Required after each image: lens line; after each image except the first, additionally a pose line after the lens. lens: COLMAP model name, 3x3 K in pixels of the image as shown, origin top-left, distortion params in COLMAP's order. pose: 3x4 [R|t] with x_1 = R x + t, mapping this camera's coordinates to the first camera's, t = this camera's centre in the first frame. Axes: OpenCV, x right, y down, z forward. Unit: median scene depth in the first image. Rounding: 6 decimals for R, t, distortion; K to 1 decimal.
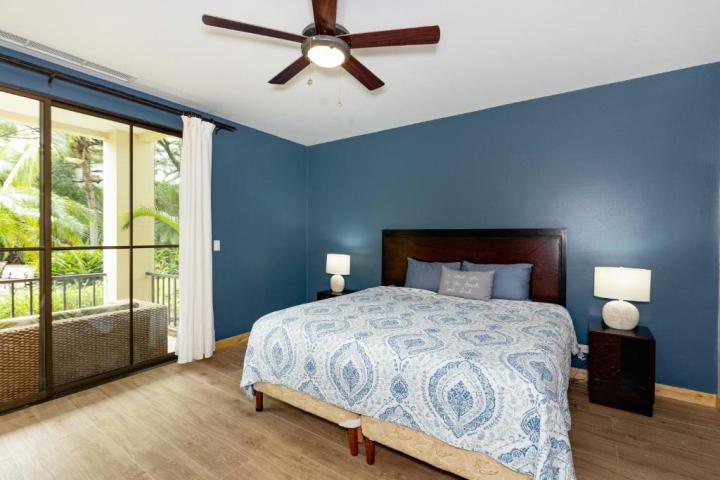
lens RADIAL K [[332.6, 0, 361.1], [0, 332.6, 240.2], [0, 0, 1]] dist [-0.002627, -0.000247]
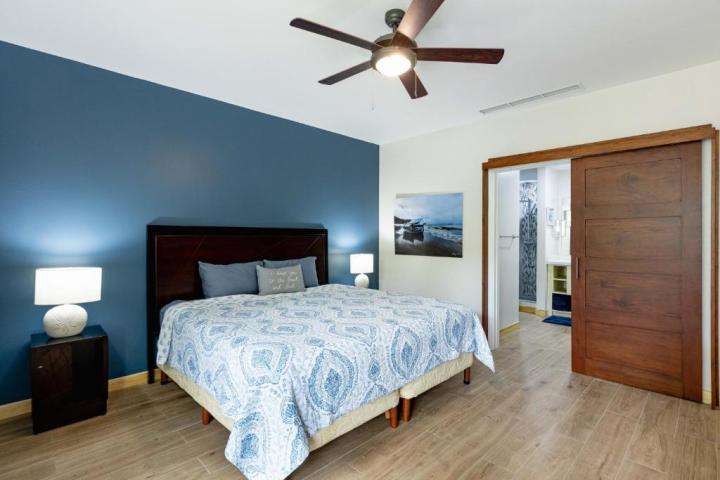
lens RADIAL K [[370.9, 0, 362.2], [0, 370.9, 237.6], [0, 0, 1]] dist [-0.004050, -0.000488]
pose [[0.141937, -0.008019, 0.989843, -0.764858], [0.006522, 0.999953, 0.007165, -0.008290], [-0.989854, 0.005439, 0.141983, 0.550253]]
